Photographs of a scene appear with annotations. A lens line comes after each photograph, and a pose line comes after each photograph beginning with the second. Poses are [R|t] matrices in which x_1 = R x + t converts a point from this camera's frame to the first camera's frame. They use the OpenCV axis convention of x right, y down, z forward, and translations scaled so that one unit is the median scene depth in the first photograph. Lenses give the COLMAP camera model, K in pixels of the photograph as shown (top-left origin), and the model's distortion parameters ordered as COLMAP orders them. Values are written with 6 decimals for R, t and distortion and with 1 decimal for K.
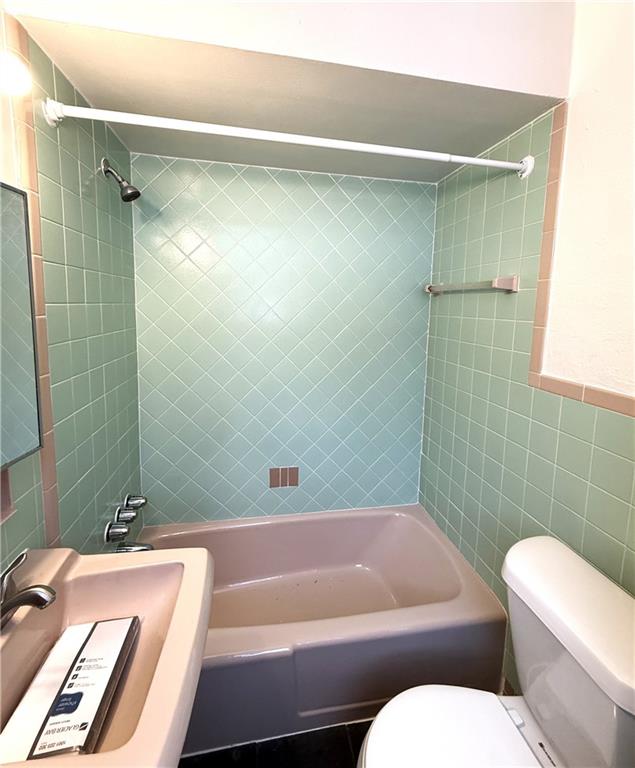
lens RADIAL K [[343.1, 0, 317.5], [0, 343.1, 343.3], [0, 0, 1]] dist [-0.005527, 0.000516]
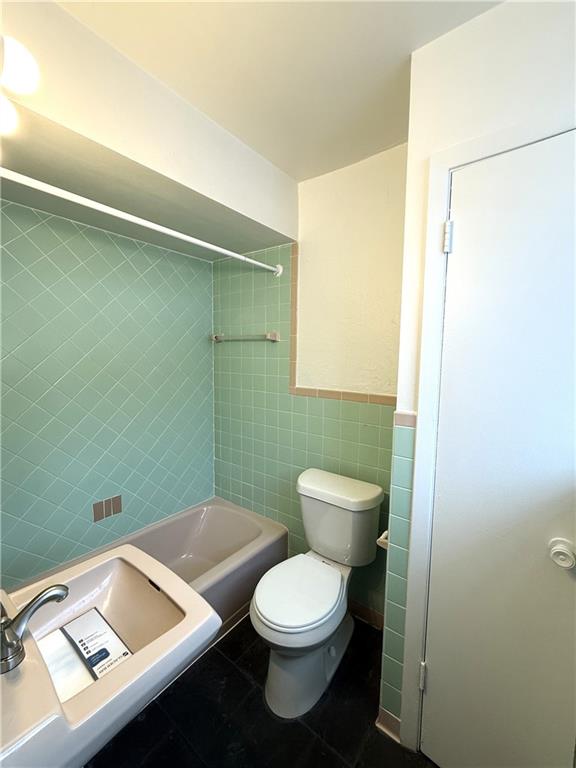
lens RADIAL K [[310.6, 0, 288.3], [0, 310.6, 381.7], [0, 0, 1]] dist [-0.000428, -0.000131]
pose [[0.740507, -0.073666, 0.668000, -0.314025], [0.079046, 0.996622, 0.022280, 0.015022], [-0.667384, 0.036304, 0.743828, -0.136535]]
